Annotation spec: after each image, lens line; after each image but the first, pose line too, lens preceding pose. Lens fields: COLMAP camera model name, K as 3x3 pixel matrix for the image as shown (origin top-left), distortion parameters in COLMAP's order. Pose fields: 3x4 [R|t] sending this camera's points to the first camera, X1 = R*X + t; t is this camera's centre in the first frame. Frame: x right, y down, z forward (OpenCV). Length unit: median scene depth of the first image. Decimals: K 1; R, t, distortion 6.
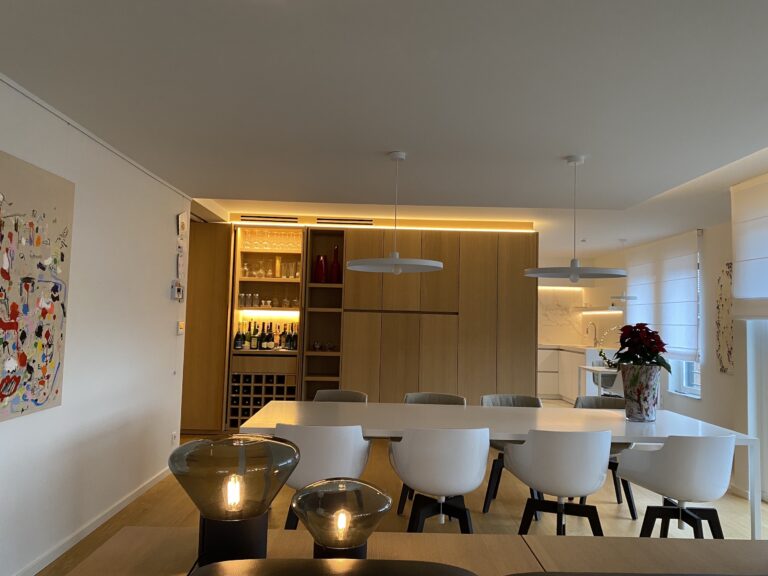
lens RADIAL K [[577.2, 0, 384.0], [0, 577.2, 288.0], [0, 0, 1]] dist [0.095469, 0.000390]
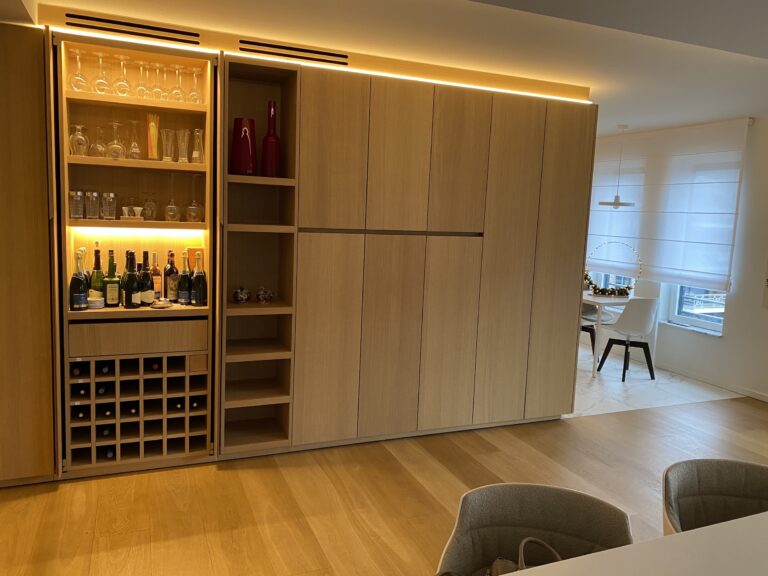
lens RADIAL K [[594.9, 0, 384.0], [0, 594.9, 288.0], [0, 0, 1]] dist [0.065813, -0.077230]
pose [[0.931633, -0.034410, 0.361768, -0.193789], [-0.037140, 0.981278, 0.188979, -0.015089], [-0.361498, -0.189495, 0.912913, 0.454281]]
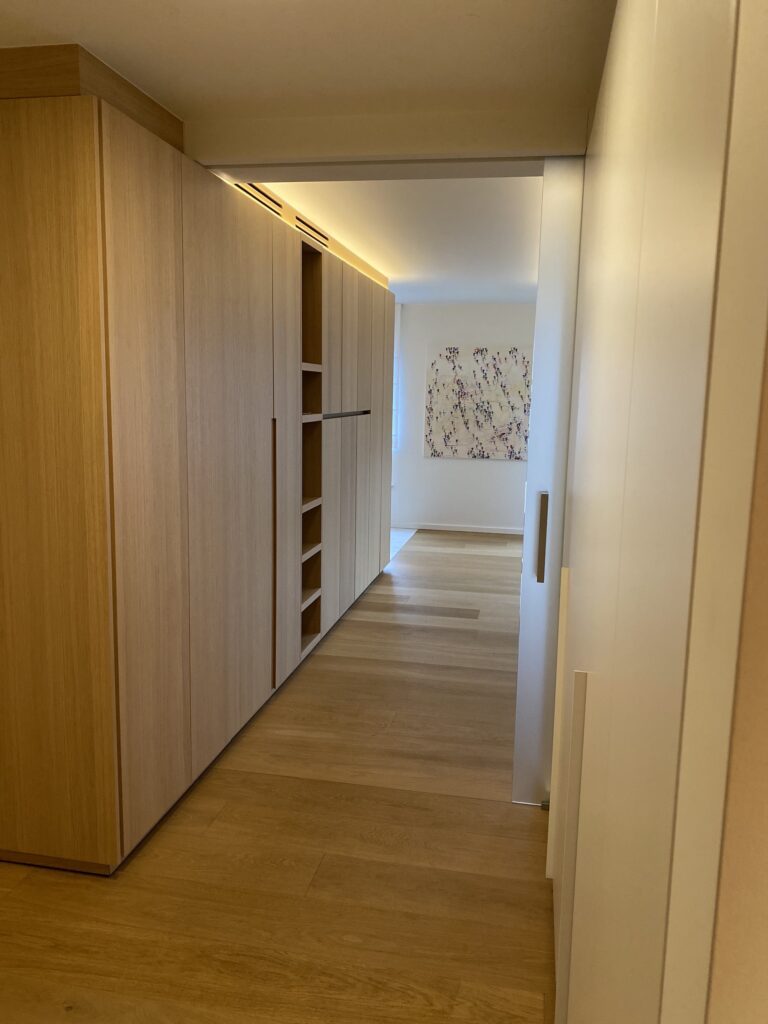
lens RADIAL K [[793.2, 0, 384.0], [0, 793.2, 512.0], [0, 0, 1]] dist [0.065813, -0.077230]
pose [[0.209522, -0.171265, 0.962688, -0.749121], [-0.075078, 0.978817, 0.190474, -0.017573], [-0.974917, -0.112186, 0.192226, 0.790097]]
